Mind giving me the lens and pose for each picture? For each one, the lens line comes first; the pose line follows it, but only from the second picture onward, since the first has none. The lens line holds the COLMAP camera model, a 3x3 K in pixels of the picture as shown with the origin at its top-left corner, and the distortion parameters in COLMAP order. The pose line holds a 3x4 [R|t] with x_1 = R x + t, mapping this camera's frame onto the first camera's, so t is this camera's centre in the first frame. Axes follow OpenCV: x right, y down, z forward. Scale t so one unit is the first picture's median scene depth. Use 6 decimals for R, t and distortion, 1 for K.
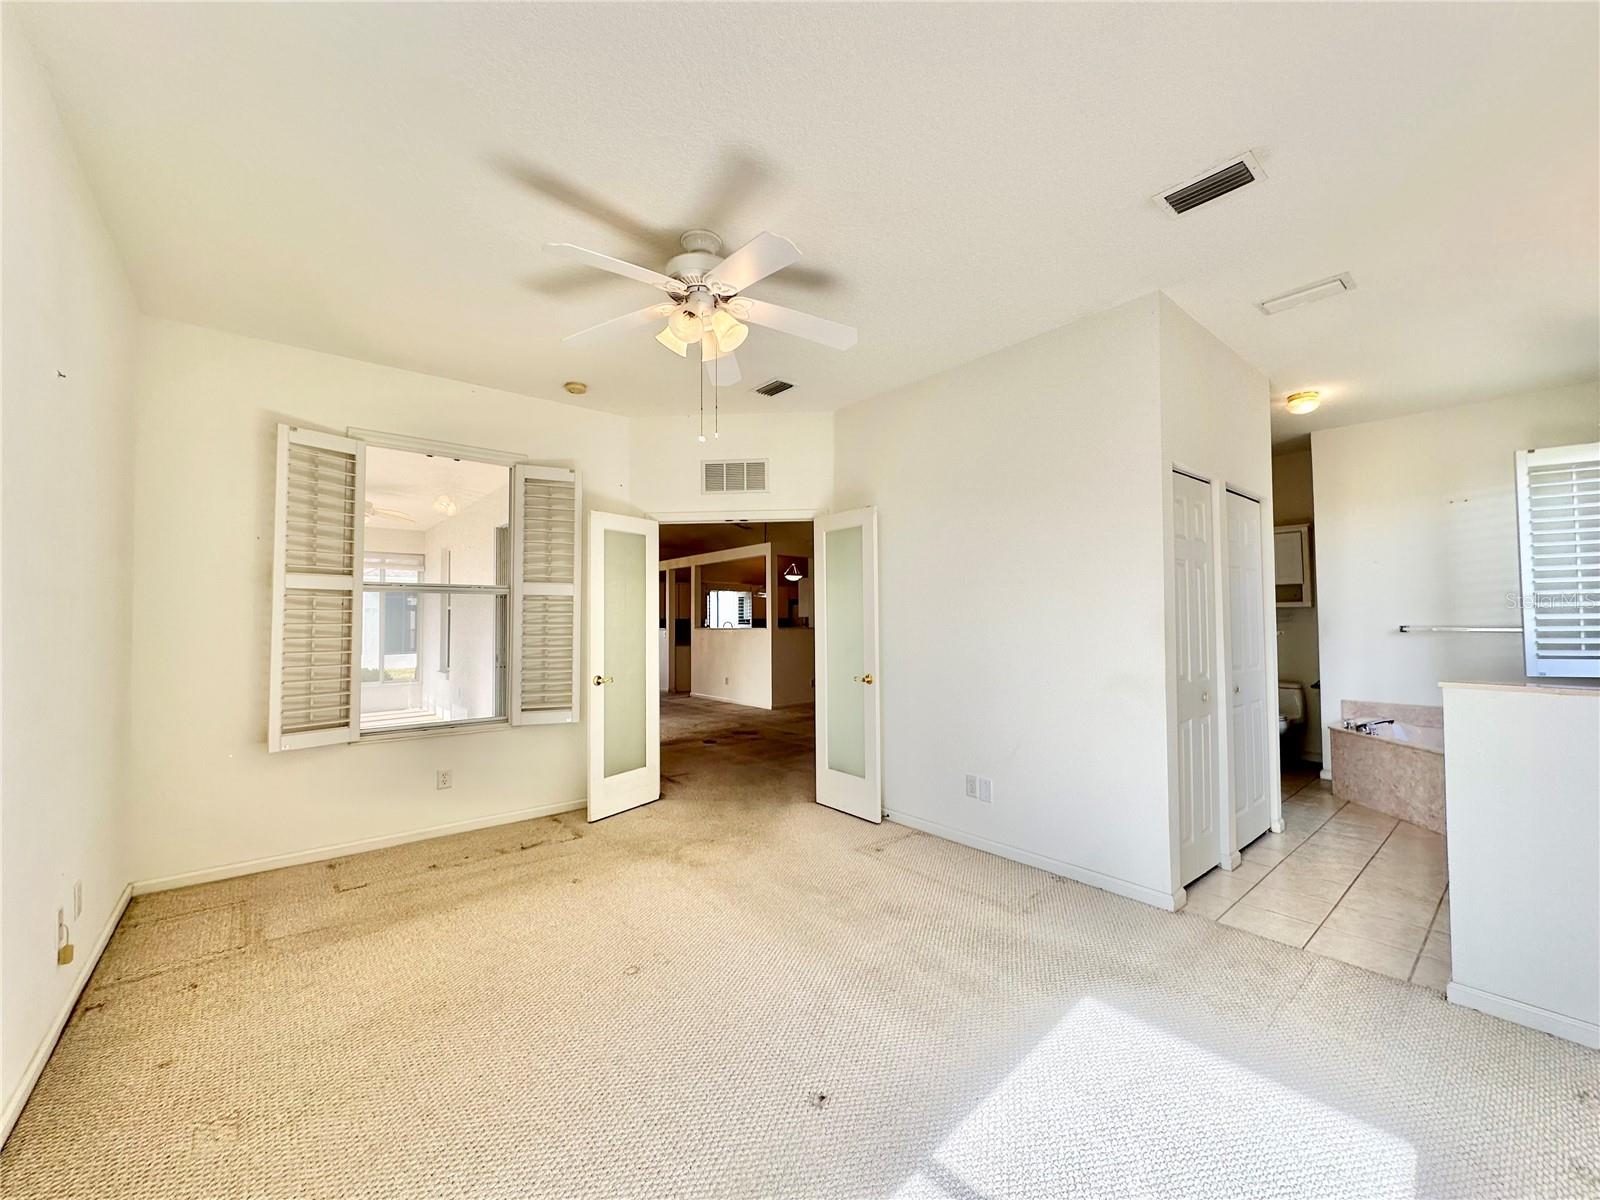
lens RADIAL K [[637.7, 0, 802.3], [0, 637.7, 600.7], [0, 0, 1]] dist [-0.002429, -0.000427]
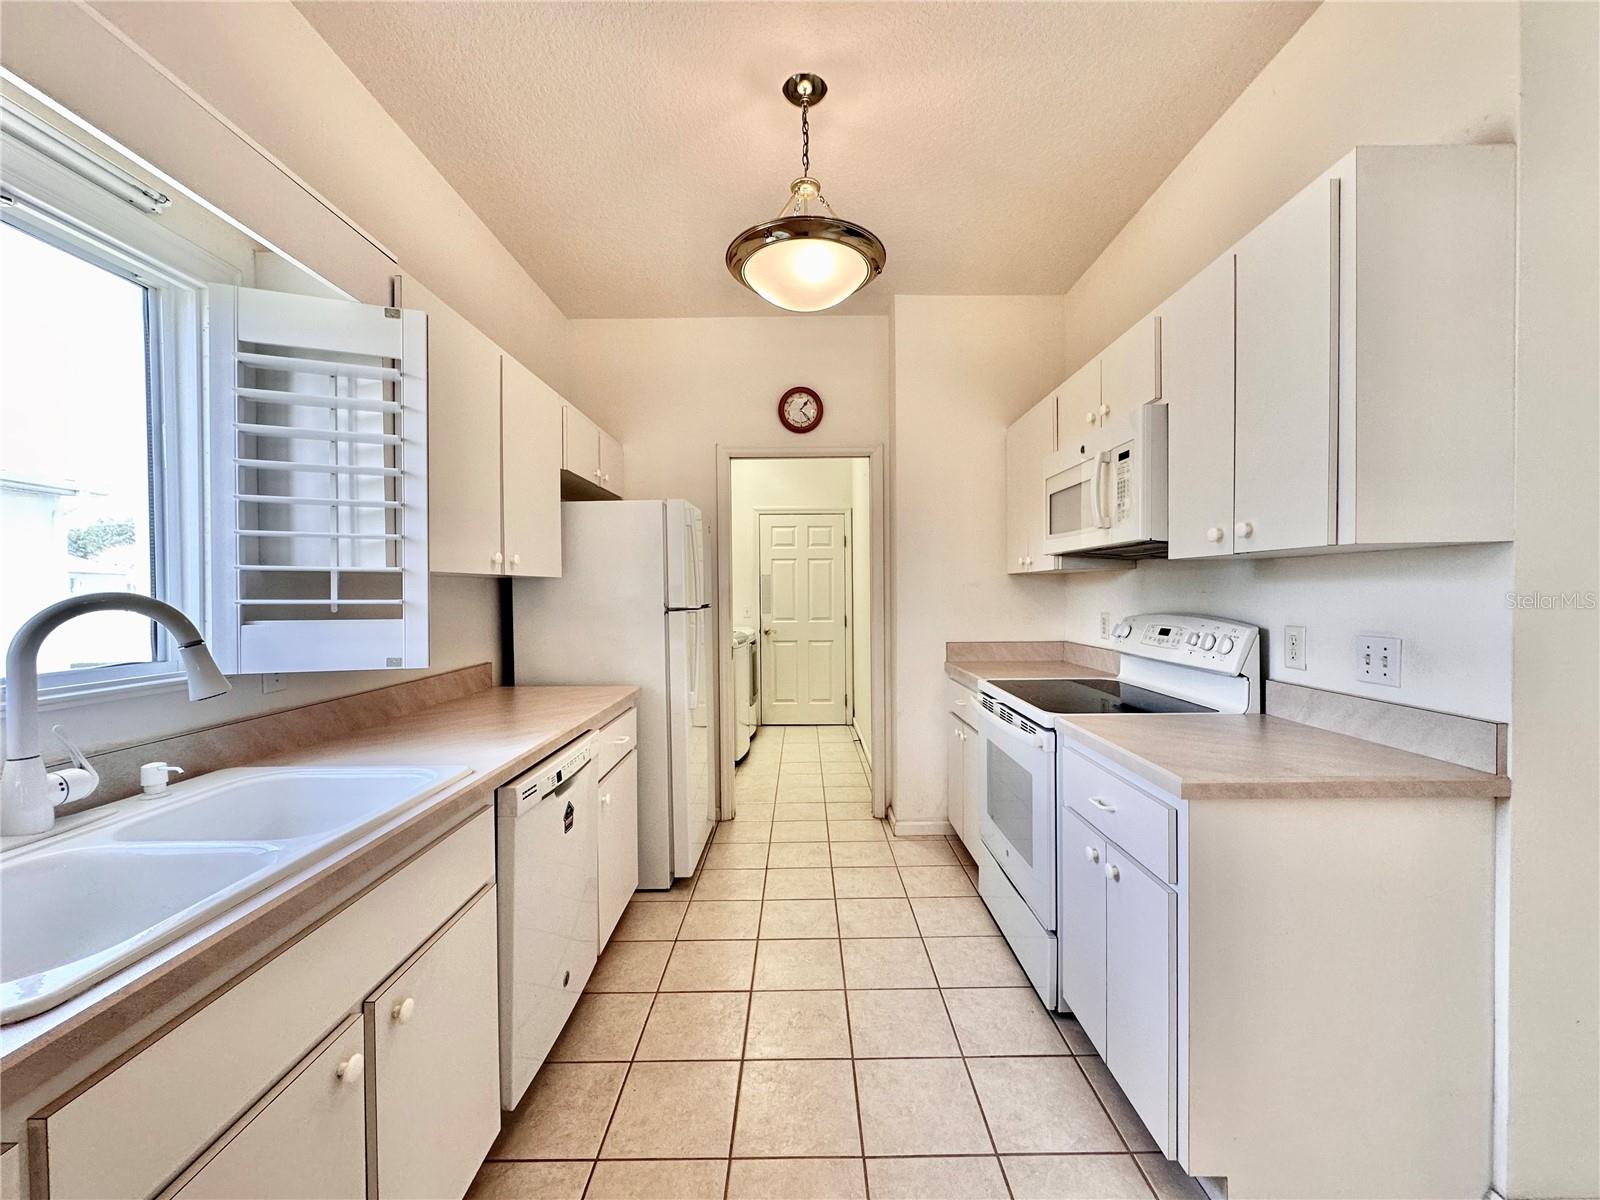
lens RADIAL K [[637.7, 0, 802.3], [0, 637.7, 600.7], [0, 0, 1]] dist [-0.002429, -0.000427]
pose [[0.644826, -0.012697, 0.764224, -0.165524], [-0.018505, 0.999310, 0.032217, 0.040072], [-0.764105, -0.034916, 0.644146, 1.210656]]
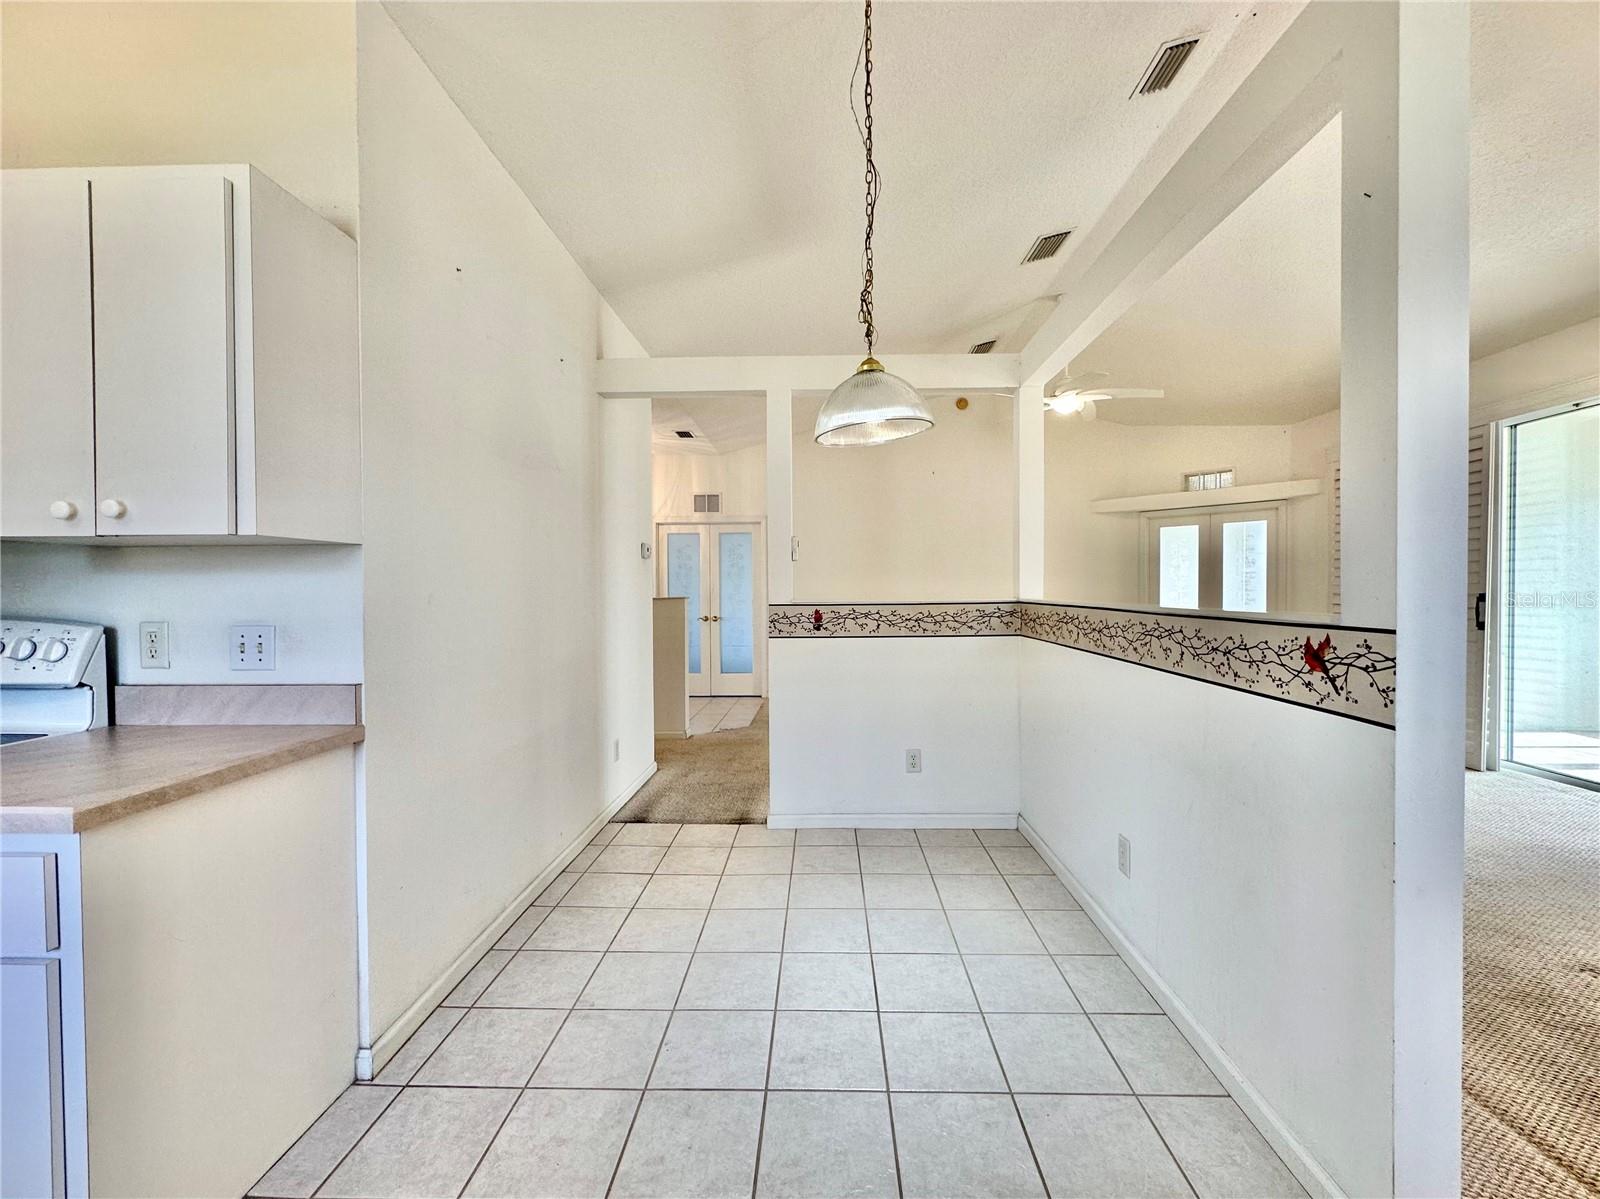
lens RADIAL K [[637.7, 0, 802.3], [0, 637.7, 600.2], [0, 0, 1]] dist [-0.002429, -0.000427]
pose [[-0.745917, -0.003472, 0.666030, -0.174028], [-0.013017, 0.999871, -0.009366, 0.044162], [-0.665911, -0.015656, -0.745867, 1.230730]]
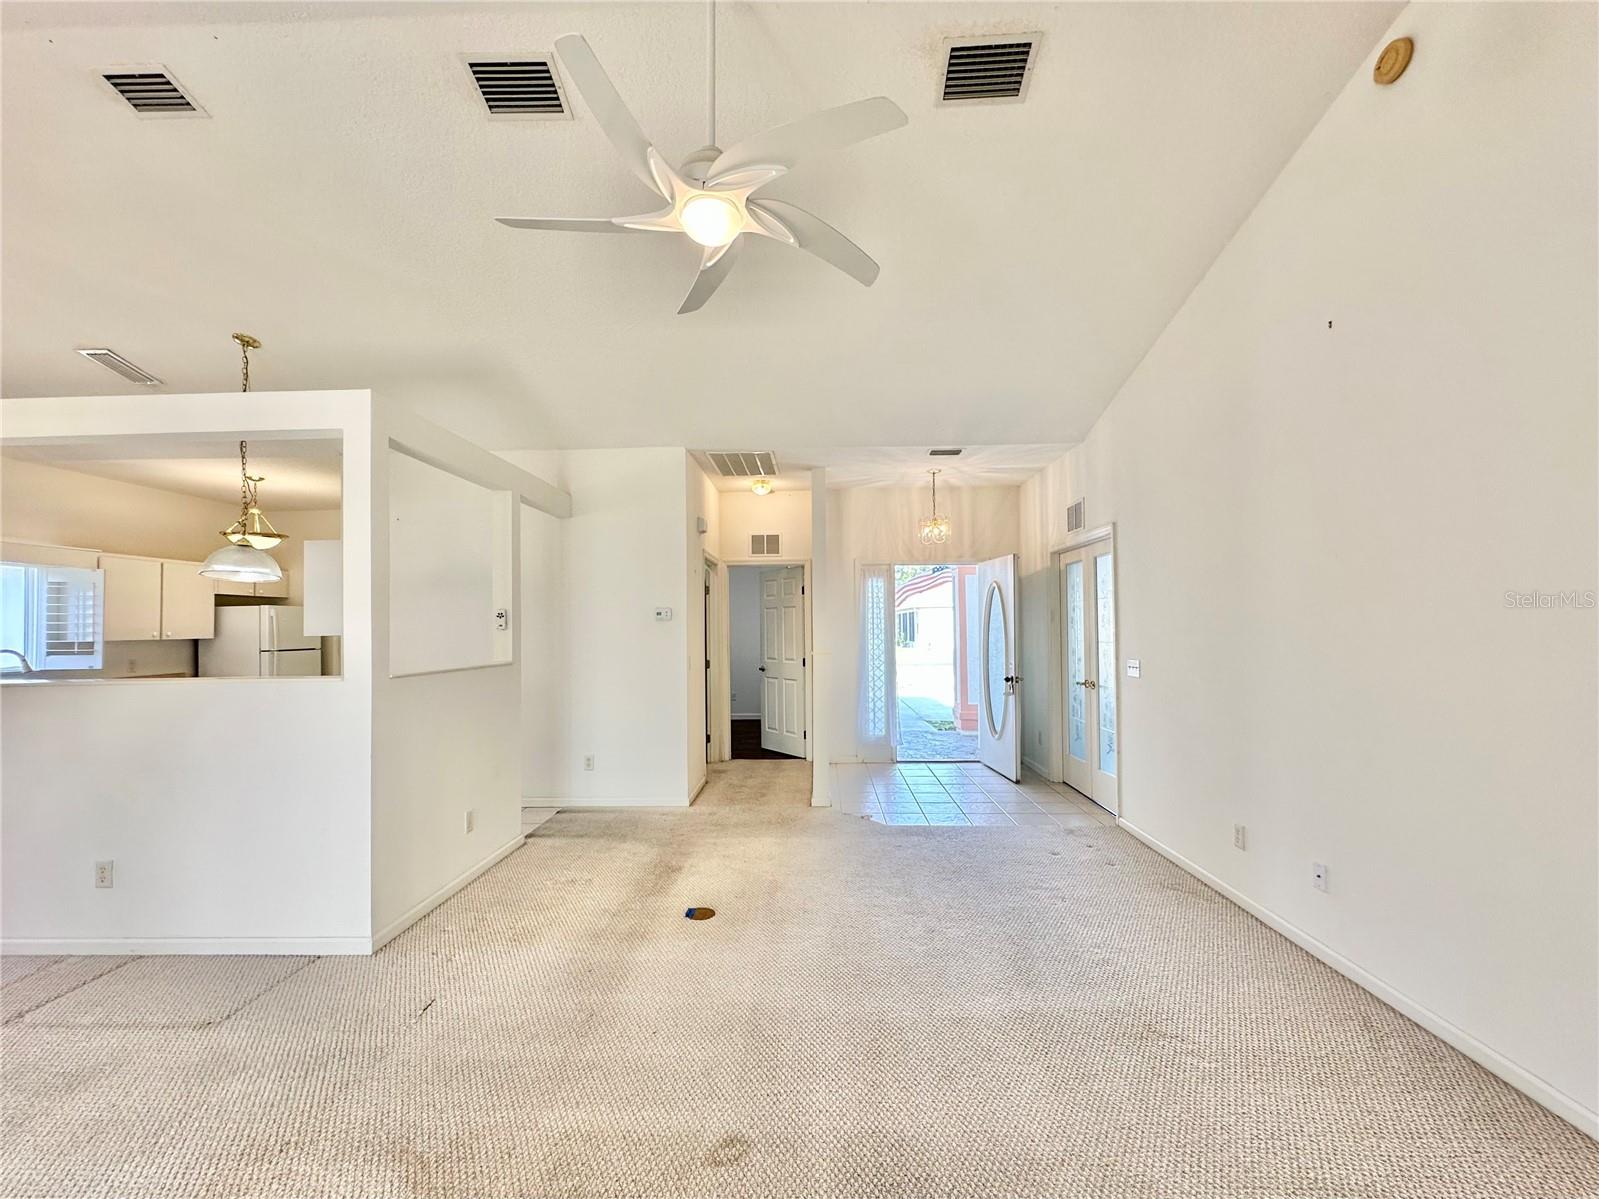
lens RADIAL K [[648.8, 0, 804.3], [0, 648.8, 613.6], [0, 0, 1]] dist [-0.001451, -0.000253]
pose [[0.656608, 0.010094, 0.754165, -0.131866], [-0.013860, 0.999903, -0.001316, 0.009341], [-0.754105, -0.009588, 0.656684, 0.589879]]
